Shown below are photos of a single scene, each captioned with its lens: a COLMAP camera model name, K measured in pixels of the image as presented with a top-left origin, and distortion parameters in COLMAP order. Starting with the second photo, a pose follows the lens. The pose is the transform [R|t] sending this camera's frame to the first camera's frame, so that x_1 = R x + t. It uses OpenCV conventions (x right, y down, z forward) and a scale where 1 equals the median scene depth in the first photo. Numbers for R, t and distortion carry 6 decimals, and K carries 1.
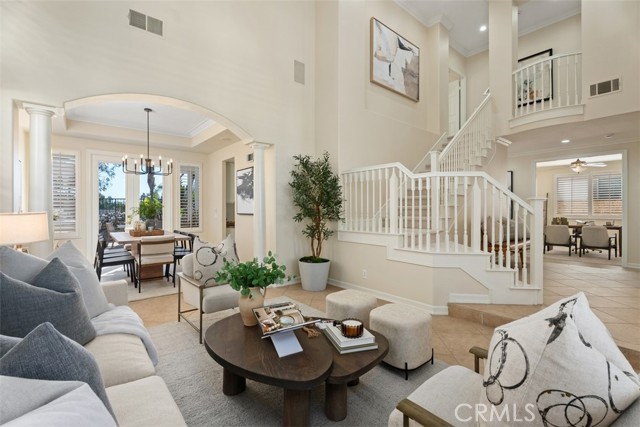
lens RADIAL K [[288.2, 0, 320.7], [0, 288.2, 211.8], [0, 0, 1]] dist [-0.004526, 0.000429]
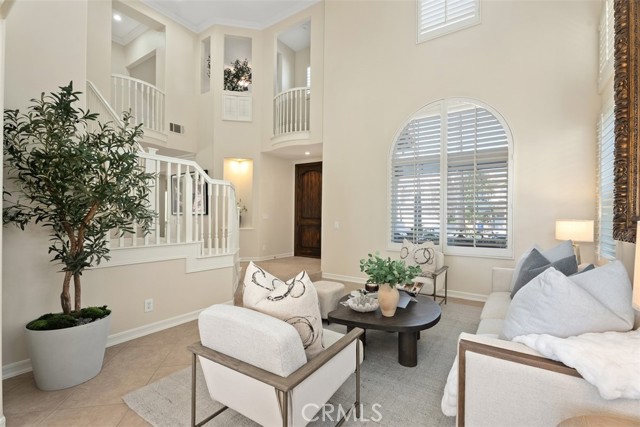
lens RADIAL K [[288.2, 0, 321.0], [0, 288.2, 216.6], [0, 0, 1]] dist [-0.004526, 0.000429]
pose [[-0.273916, -0.001573, 0.961752, -0.644698], [-0.005177, 0.999987, 0.000161, -0.003553], [-0.961740, -0.004935, -0.273920, 0.791138]]
